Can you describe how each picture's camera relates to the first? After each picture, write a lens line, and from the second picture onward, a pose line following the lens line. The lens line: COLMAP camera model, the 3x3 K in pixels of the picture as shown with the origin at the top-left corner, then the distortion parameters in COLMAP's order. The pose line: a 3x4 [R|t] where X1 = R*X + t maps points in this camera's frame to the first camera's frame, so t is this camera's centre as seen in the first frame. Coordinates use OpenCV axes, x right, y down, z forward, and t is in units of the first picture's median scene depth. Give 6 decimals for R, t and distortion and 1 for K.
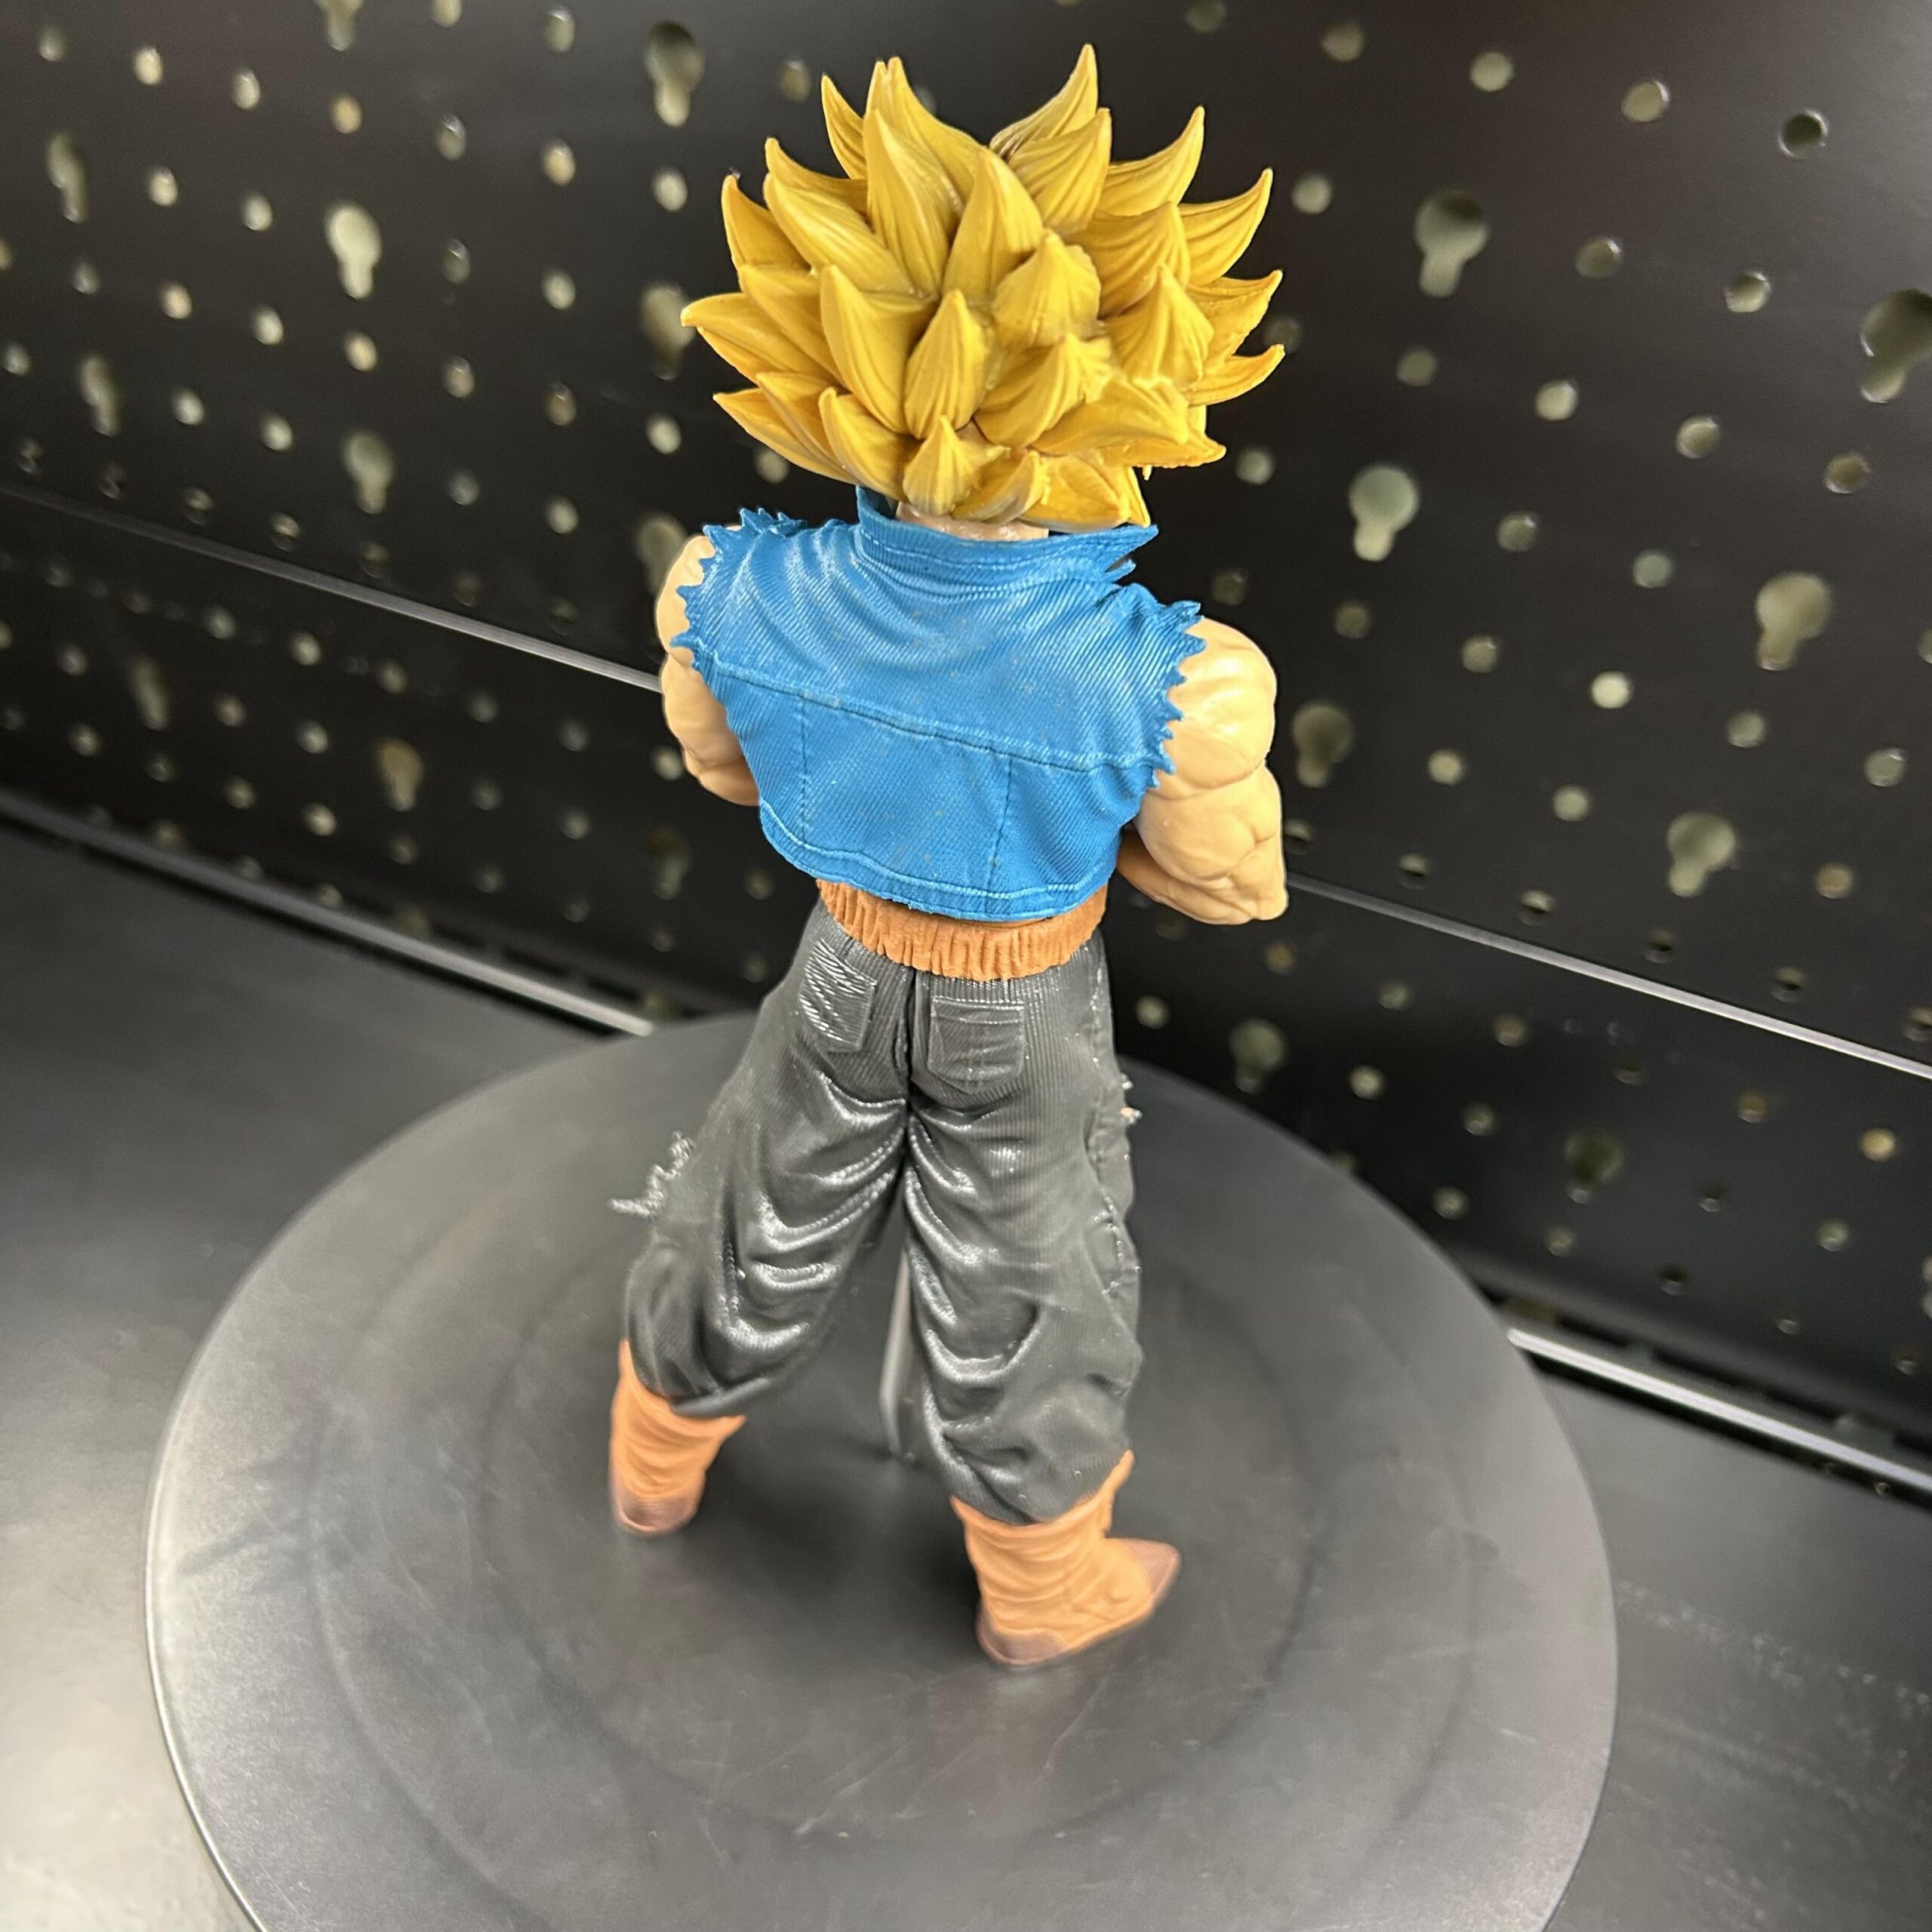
lens RADIAL K [[1970.5, 0, 964.2], [0, 1970.5, 975.1], [0, 0, 1]] dist [0.161092, -0.601713]
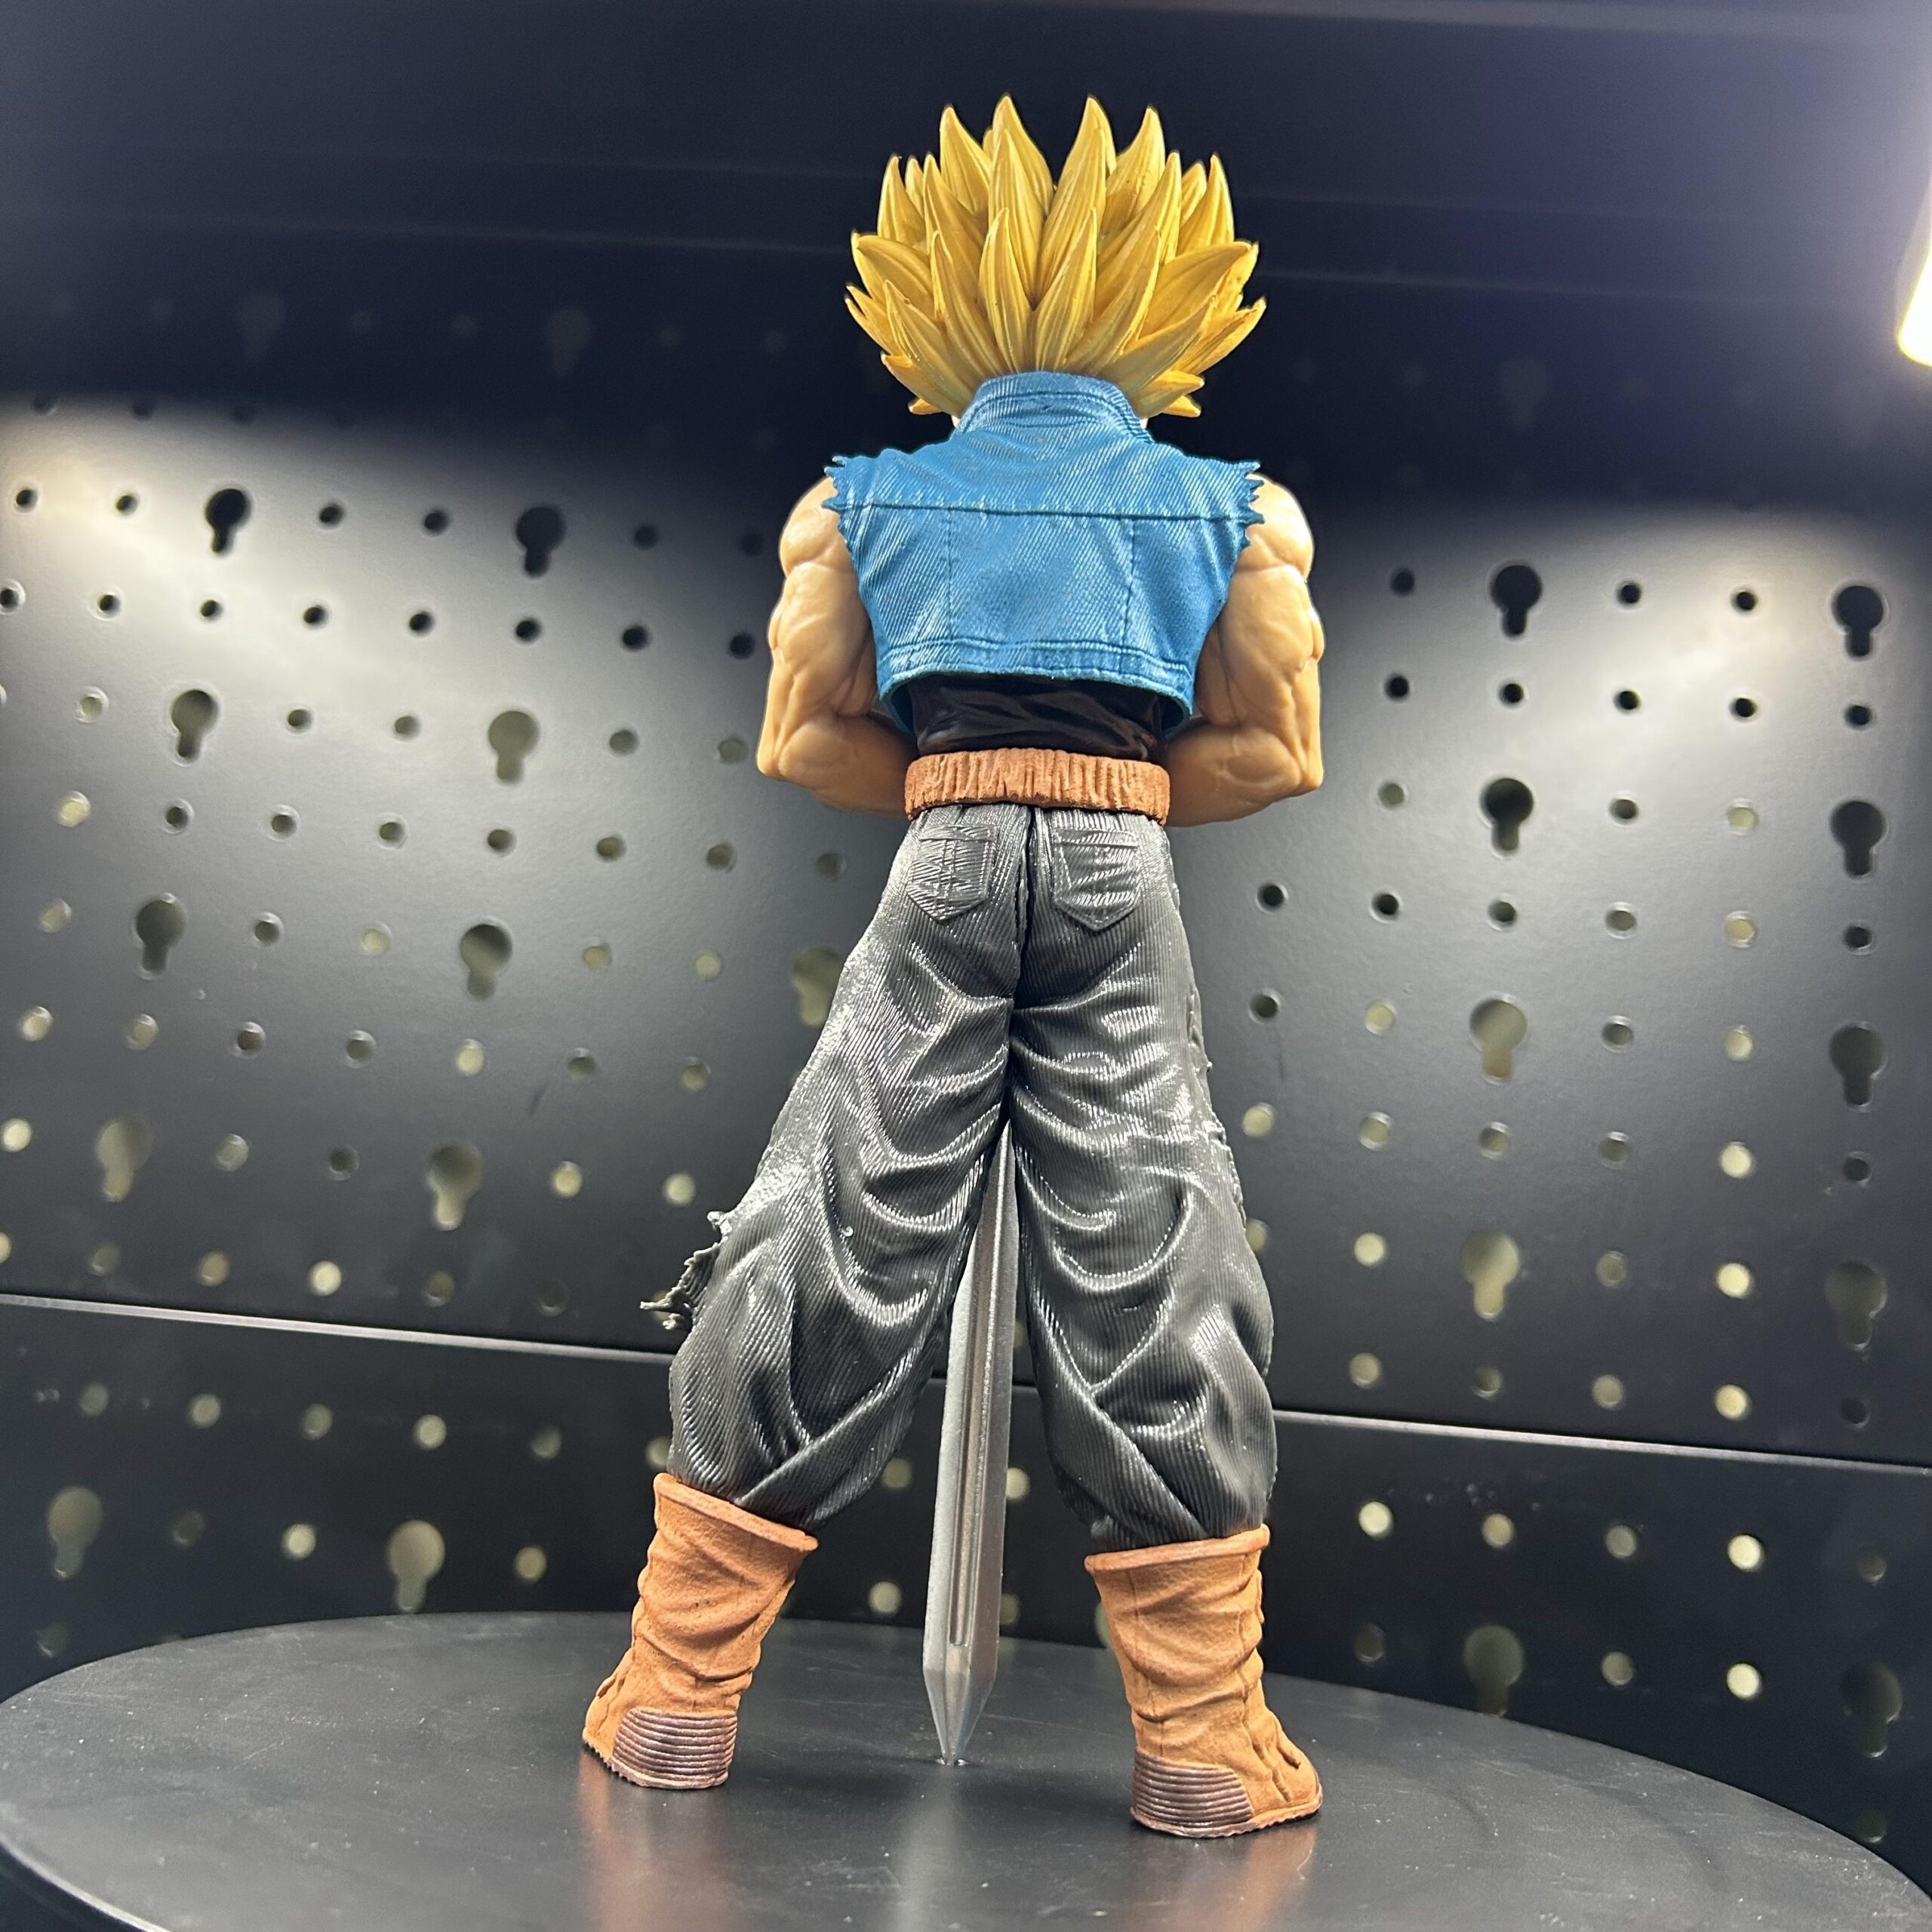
lens RADIAL K [[1957.3, 0, 948.5], [0, 1957.3, 967.7], [0, 0, 1]] dist [0.142329, -0.522867]
pose [[0.949413, 0.026806, 0.312884, -0.409608], [0.204219, 0.704189, -0.680009, 0.792967], [-0.238558, 0.709506, 0.663092, 0.367652]]
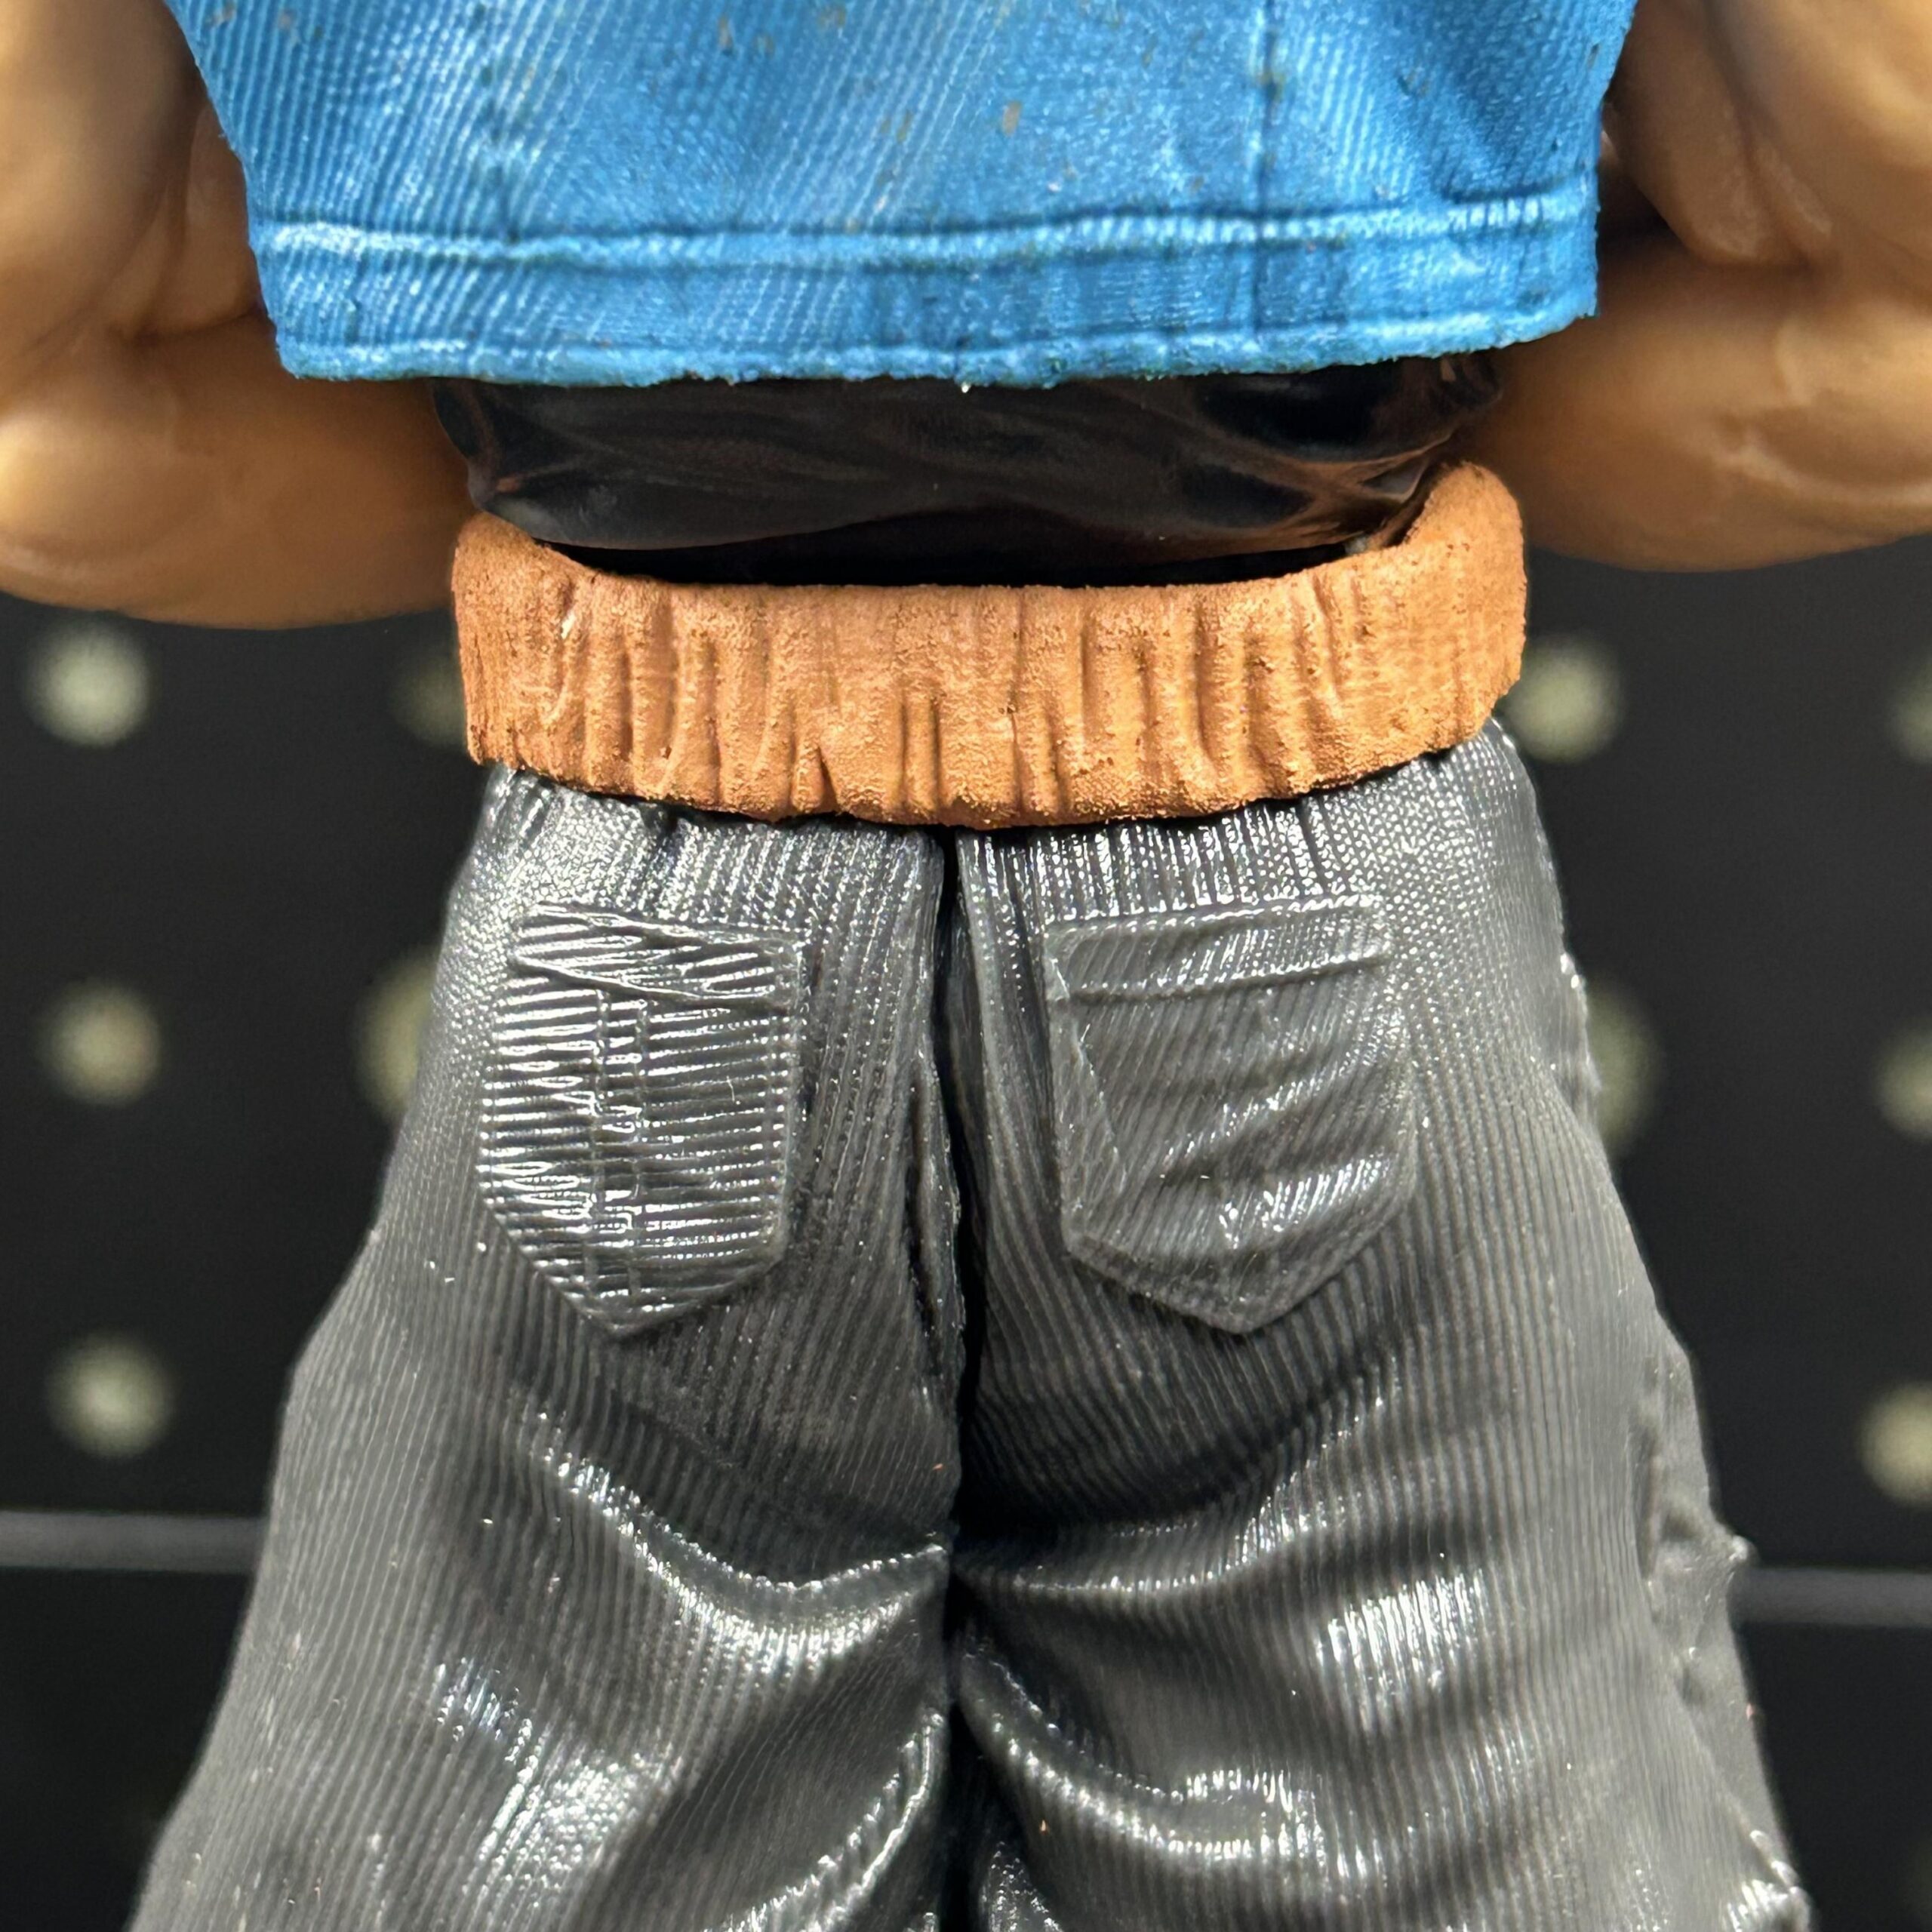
lens RADIAL K [[4991.5, 0, 921.9], [0, 4991.5, 933.0], [0, 0, 1]] dist [0.165068, -0.132801]
pose [[0.958013, -0.164211, 0.235045, -0.189218], [0.248740, 0.883727, -0.396428, 0.274201], [-0.142618, 0.438248, 0.887468, 0.426277]]
